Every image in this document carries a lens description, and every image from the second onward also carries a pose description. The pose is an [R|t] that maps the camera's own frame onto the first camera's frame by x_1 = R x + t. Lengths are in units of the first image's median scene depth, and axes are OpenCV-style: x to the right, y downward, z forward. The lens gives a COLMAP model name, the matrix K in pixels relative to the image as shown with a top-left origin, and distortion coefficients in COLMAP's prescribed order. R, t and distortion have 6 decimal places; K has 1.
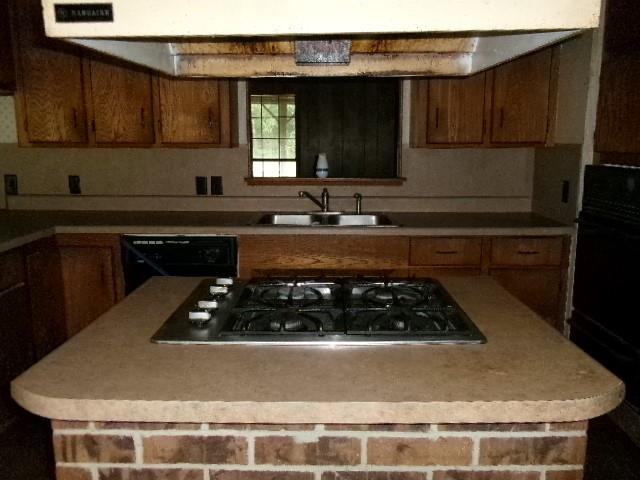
lens RADIAL K [[516.1, 0, 323.7], [0, 516.1, 236.8], [0, 0, 1]] dist [-0.024087, -0.007229]
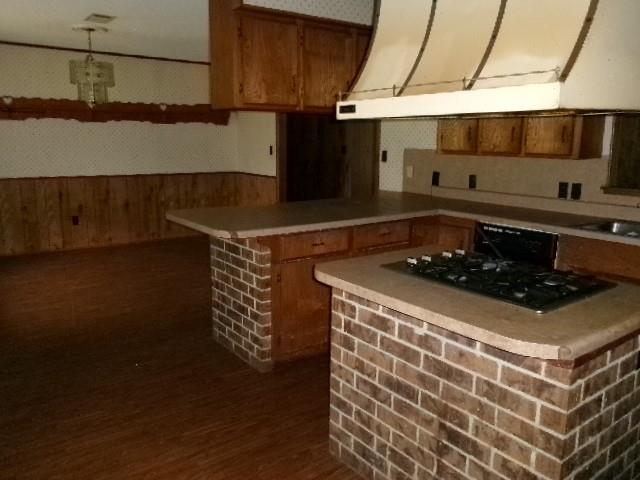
lens RADIAL K [[516.1, 0, 321.1], [0, 516.1, 239.7], [0, 0, 1]] dist [-0.024087, -0.007229]
pose [[0.597614, 0.155734, -0.786514, 0.455675], [-0.143995, 0.985852, 0.085792, -0.012781], [0.788747, 0.061984, 0.611585, -0.159616]]
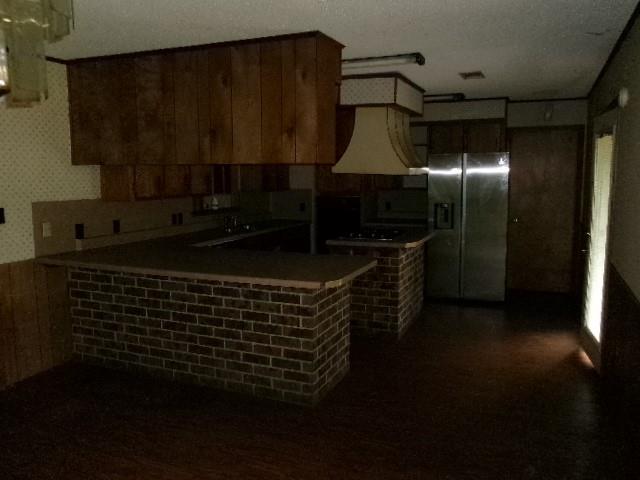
lens RADIAL K [[516.1, 0, 320.3], [0, 516.1, 242.4], [0, 0, 1]] dist [-0.024087, -0.007229]
pose [[0.391037, -0.127396, 0.911515, -1.998329], [0.161055, 0.984564, 0.068514, -0.080813], [-0.906174, 0.120013, 0.405519, -0.117404]]
